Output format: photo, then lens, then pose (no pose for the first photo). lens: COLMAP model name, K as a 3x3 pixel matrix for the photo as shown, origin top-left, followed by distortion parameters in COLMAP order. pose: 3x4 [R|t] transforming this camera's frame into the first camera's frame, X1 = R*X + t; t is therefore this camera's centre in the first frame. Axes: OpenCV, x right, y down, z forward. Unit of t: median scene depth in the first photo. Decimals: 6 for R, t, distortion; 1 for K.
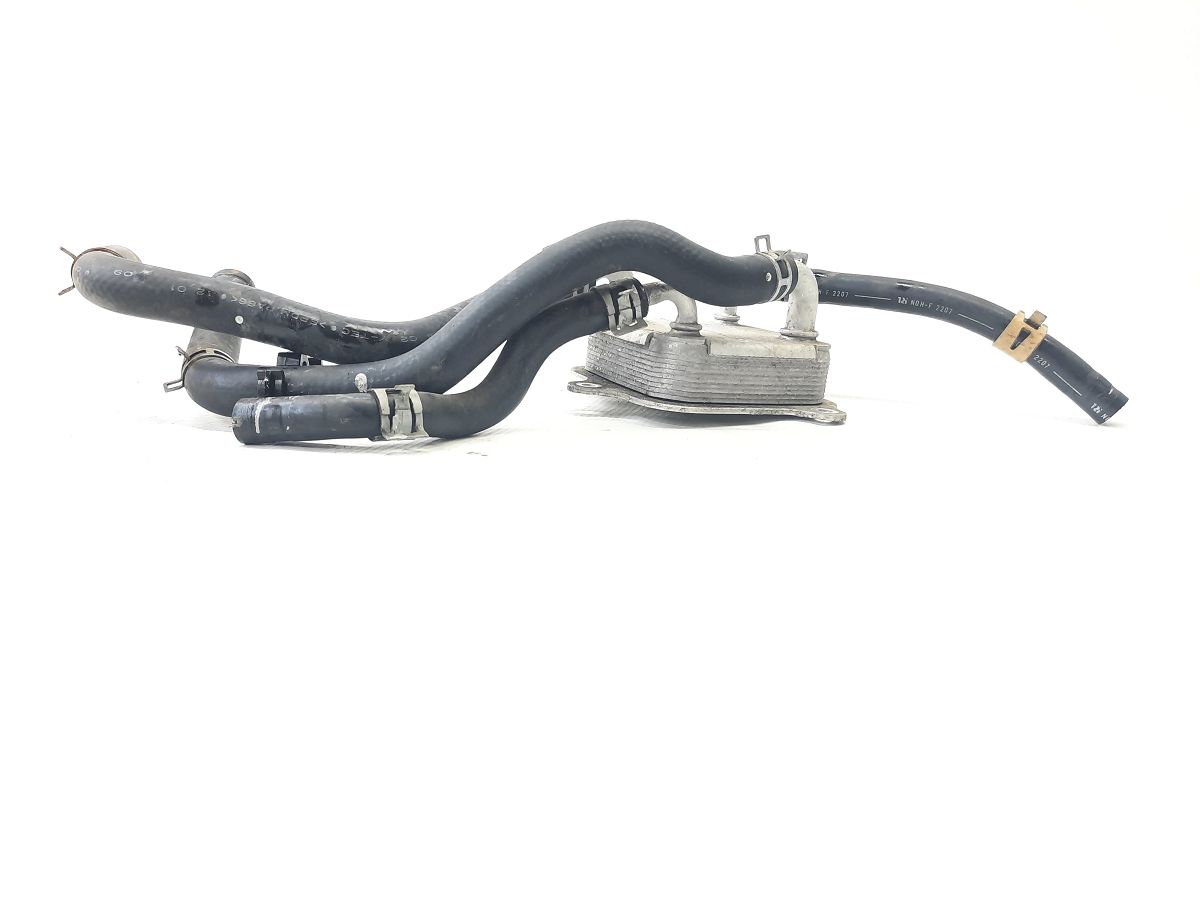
lens RADIAL K [[949.6, 0, 600.0], [0, 949.6, 450.0], [0, 0, 1]] dist [0.045587, -0.107940]
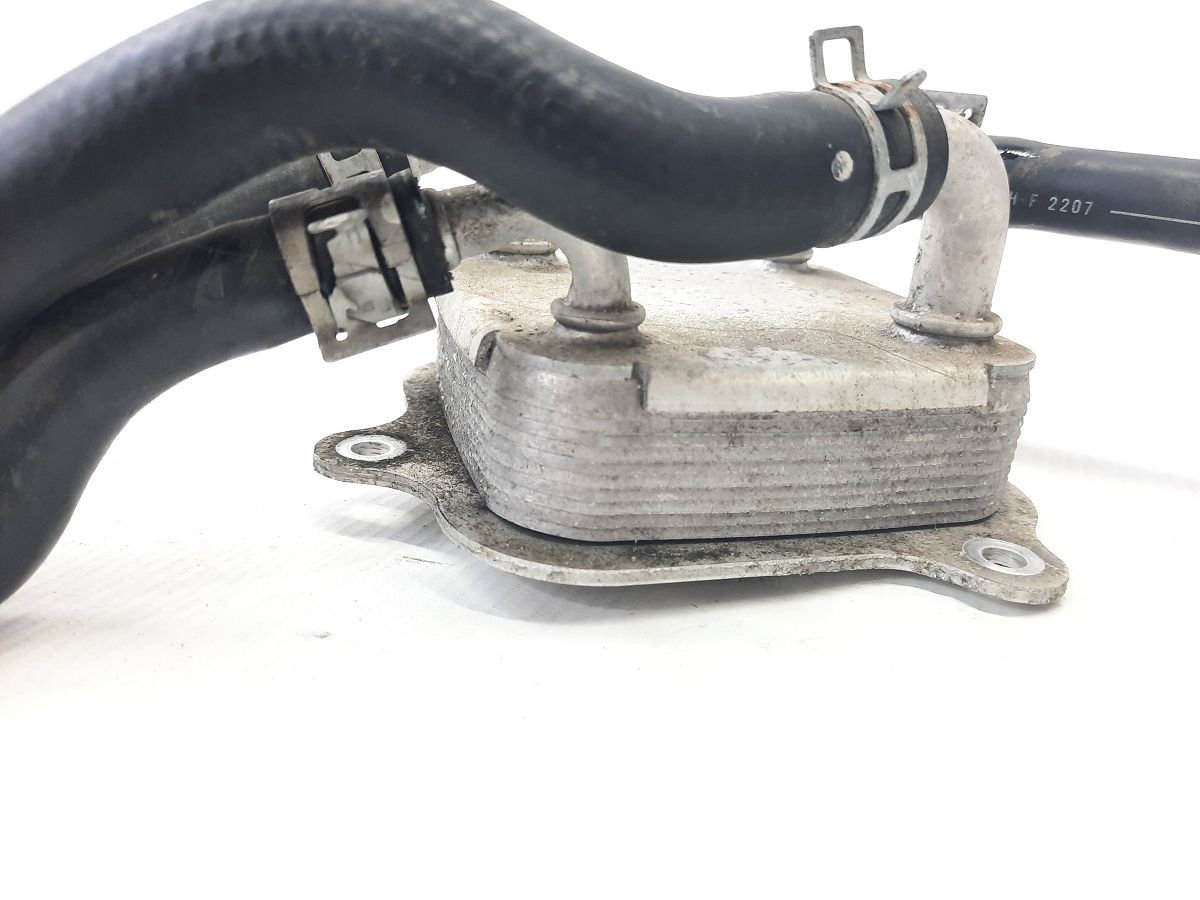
lens RADIAL K [[949.6, 0, 600.0], [0, 949.6, 450.0], [0, 0, 1]] dist [0.045587, -0.107940]
pose [[0.986872, 0.042887, -0.155708, 0.147567], [-0.022511, 0.991214, 0.130338, -0.126162], [0.159930, -0.125121, 0.979166, 0.659219]]
